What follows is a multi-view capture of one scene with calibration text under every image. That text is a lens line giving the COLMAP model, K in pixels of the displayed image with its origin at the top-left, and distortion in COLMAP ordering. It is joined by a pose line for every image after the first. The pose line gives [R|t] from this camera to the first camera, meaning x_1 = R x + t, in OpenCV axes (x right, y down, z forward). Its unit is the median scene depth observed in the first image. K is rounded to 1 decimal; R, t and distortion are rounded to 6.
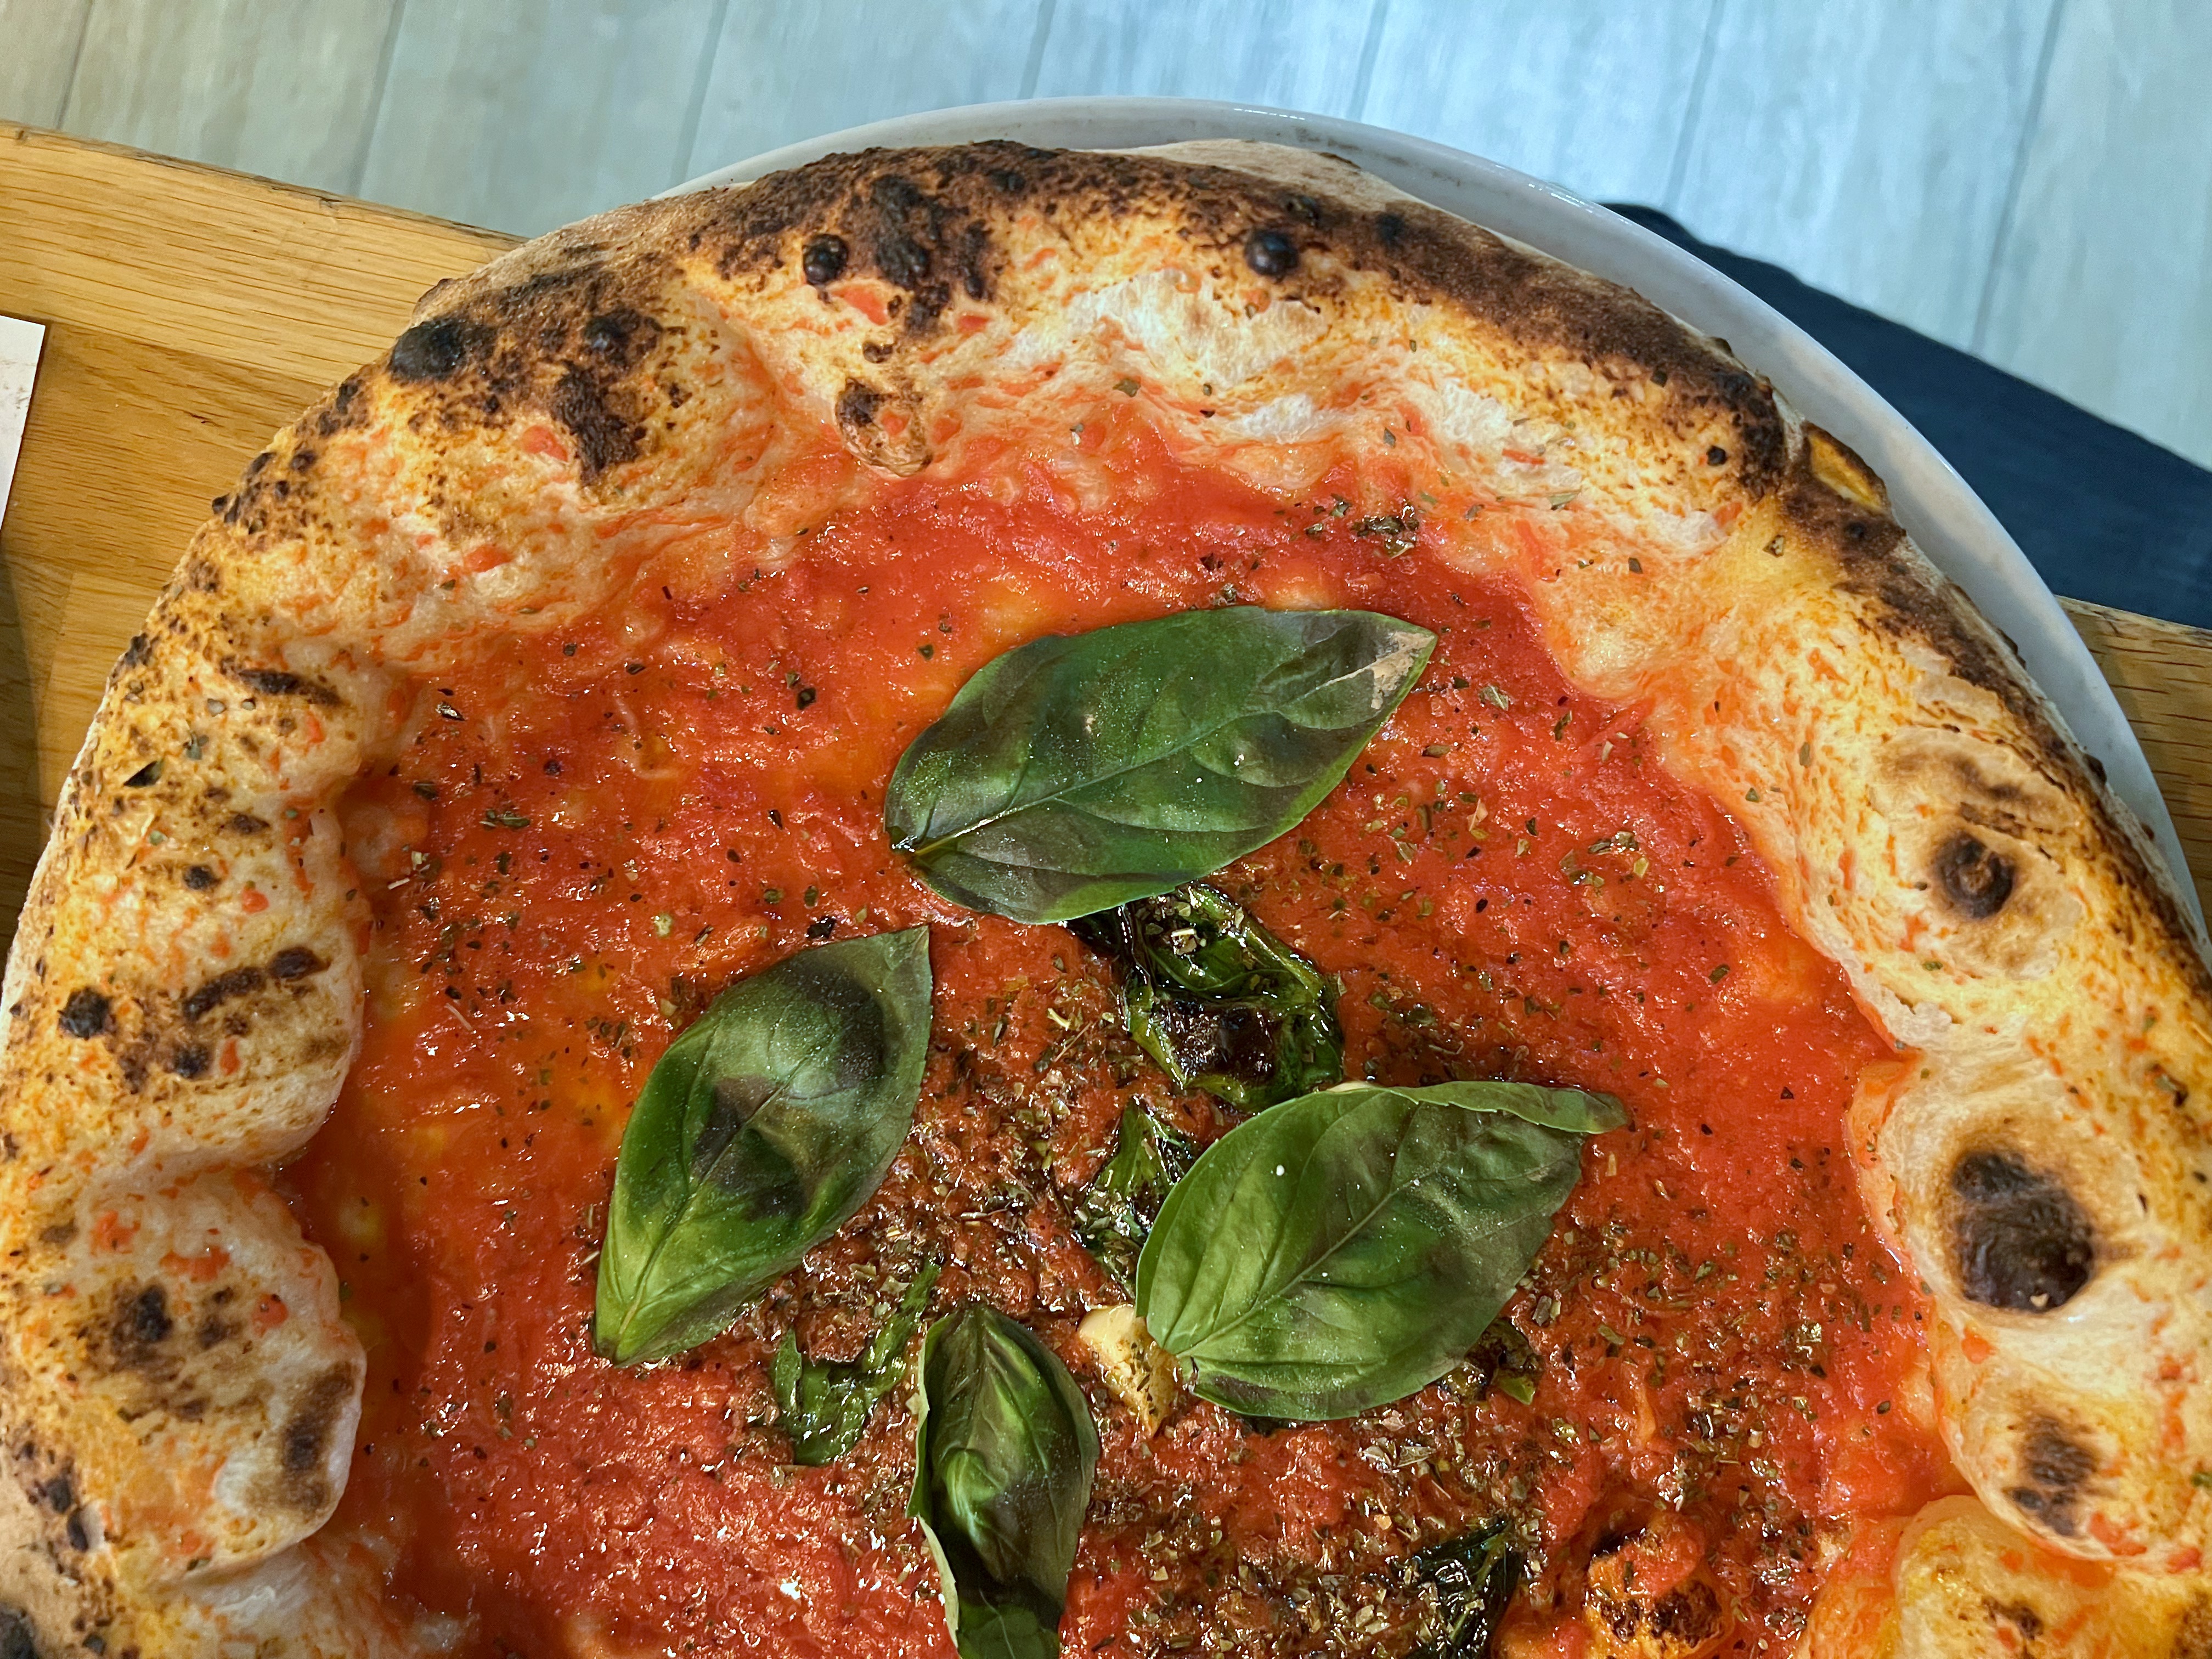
lens RADIAL K [[1923.3, 0, 1106.0], [0, 1923.3, 829.5], [0, 0, 1]] dist [0.002865, -0.073719]
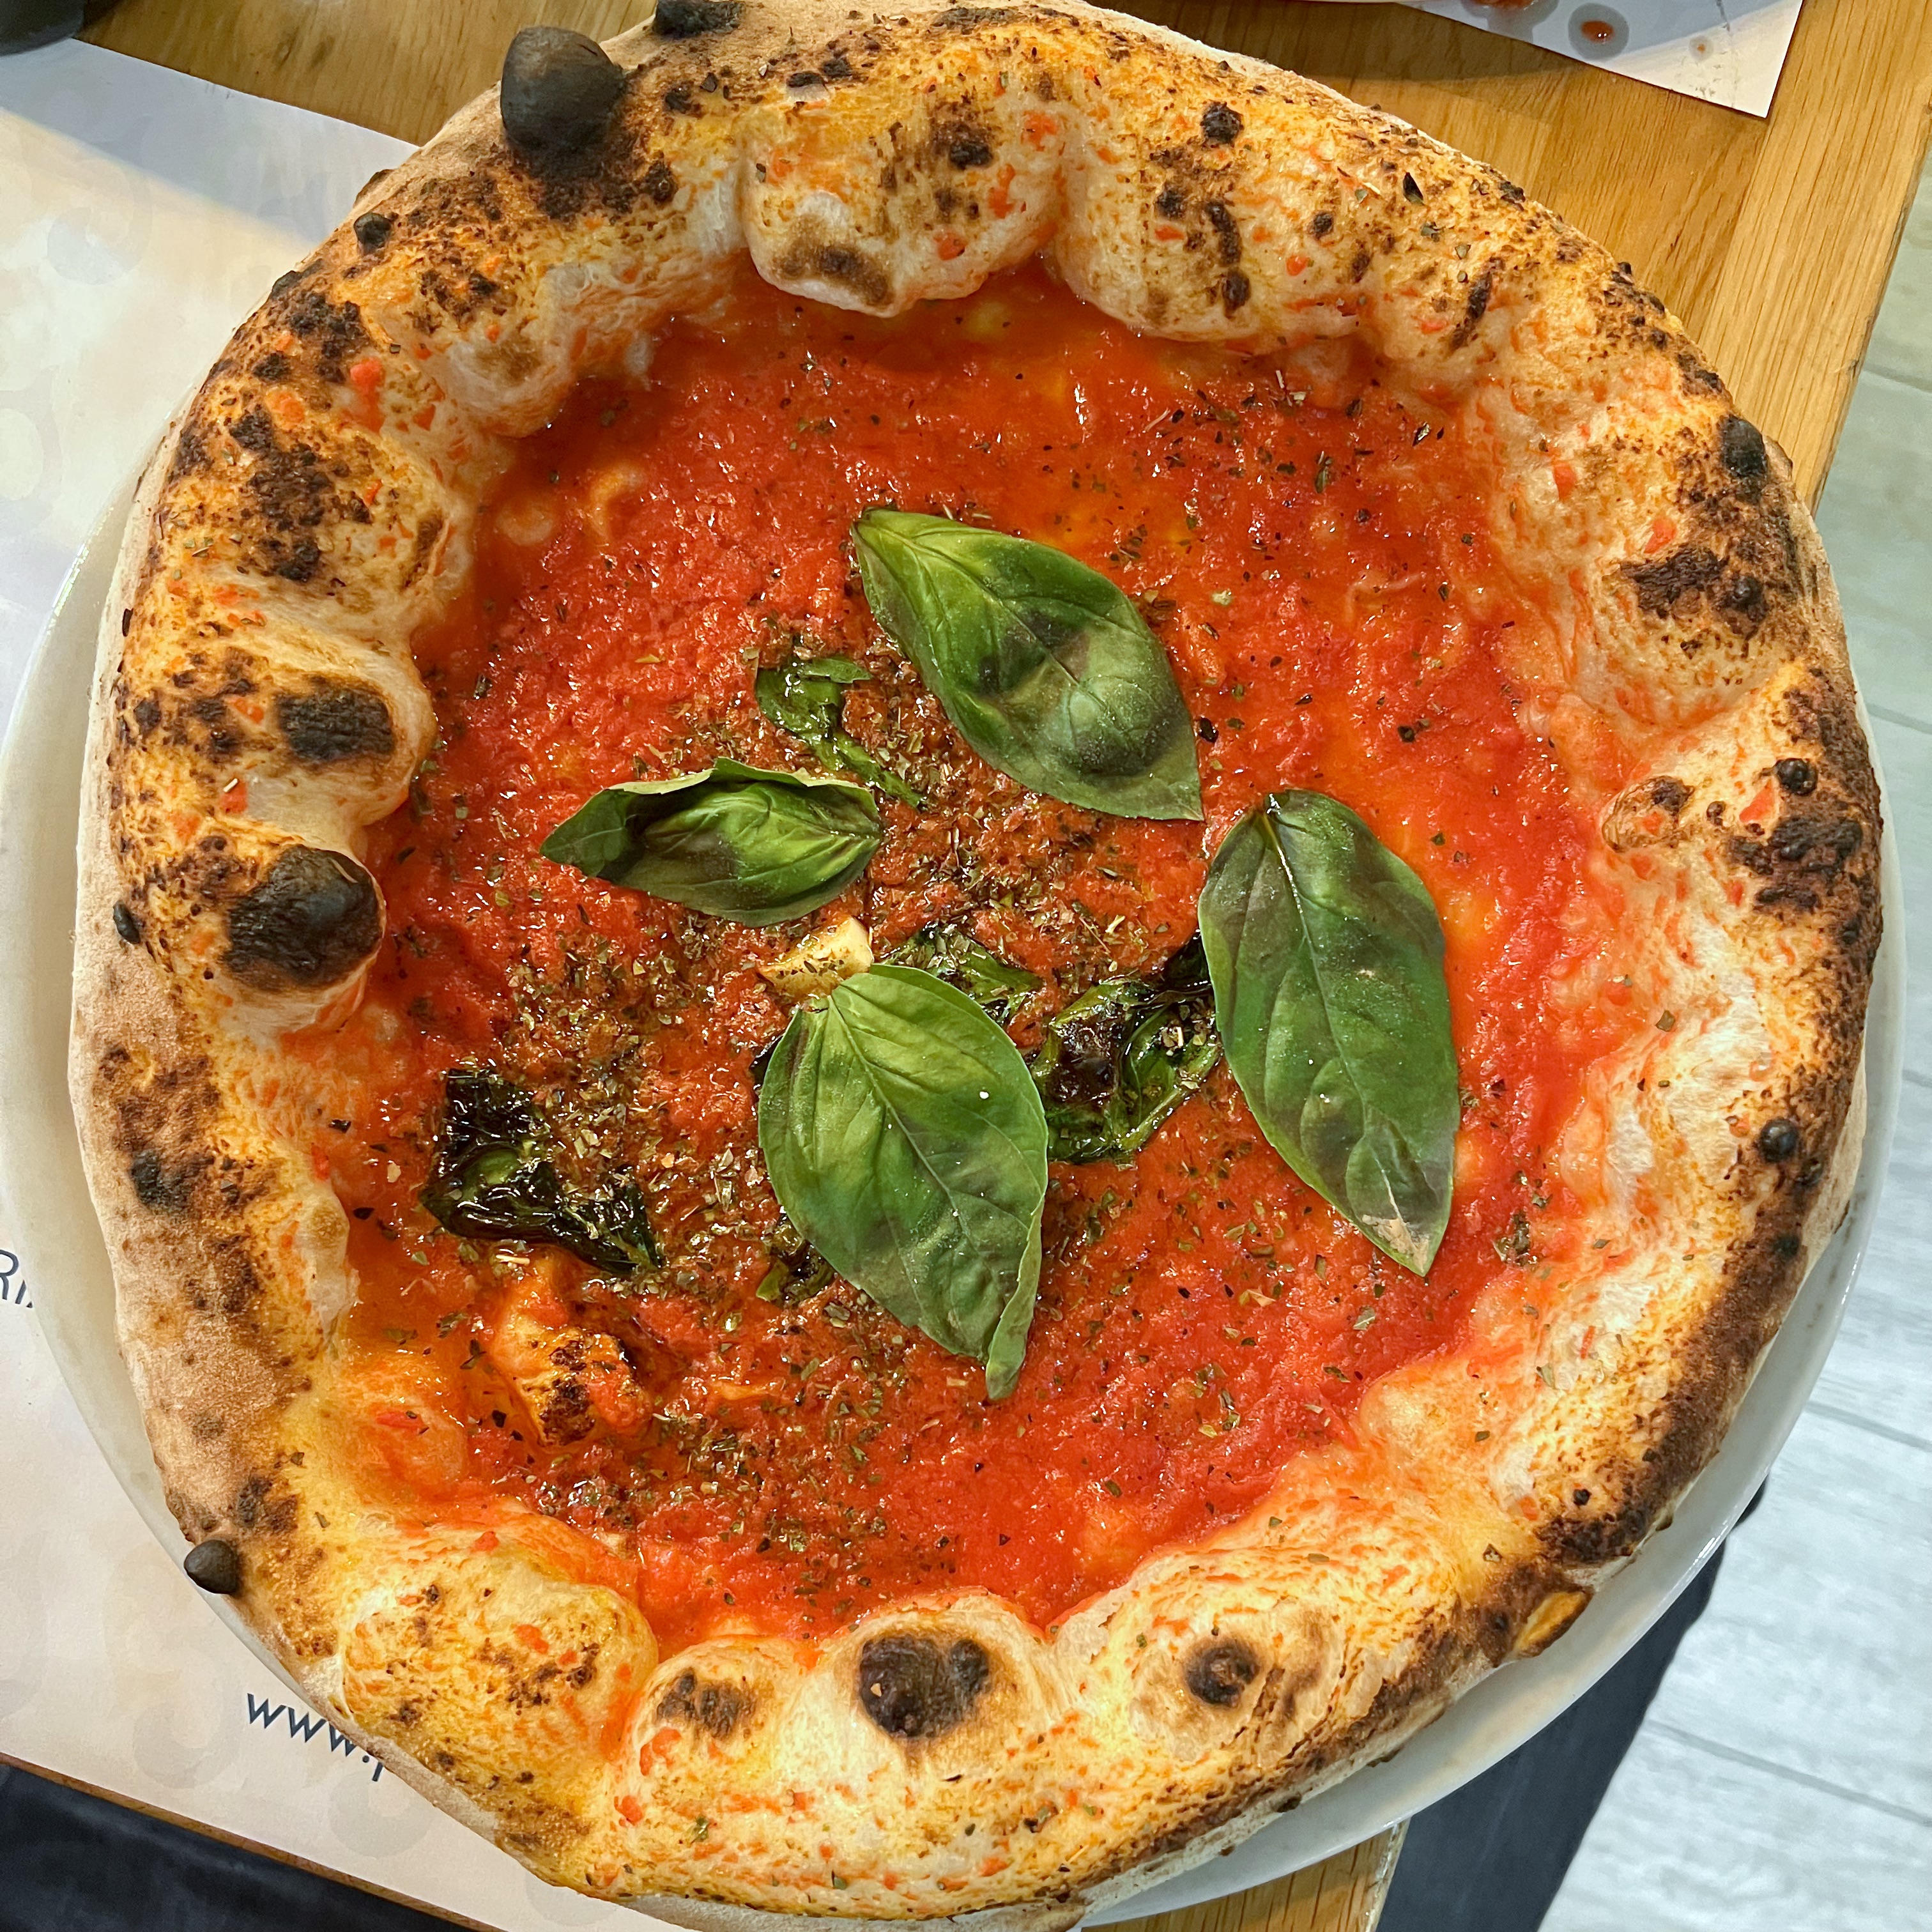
lens RADIAL K [[2158.9, 0, 962.8], [0, 2158.9, 991.1], [0, 0, 1]] dist [0.122558, -0.523242]
pose [[-0.089078, 0.994972, -0.045783, 0.095203], [-0.995978, -0.088533, 0.013796, 0.191020], [0.009674, 0.046828, 0.998856, -0.358128]]
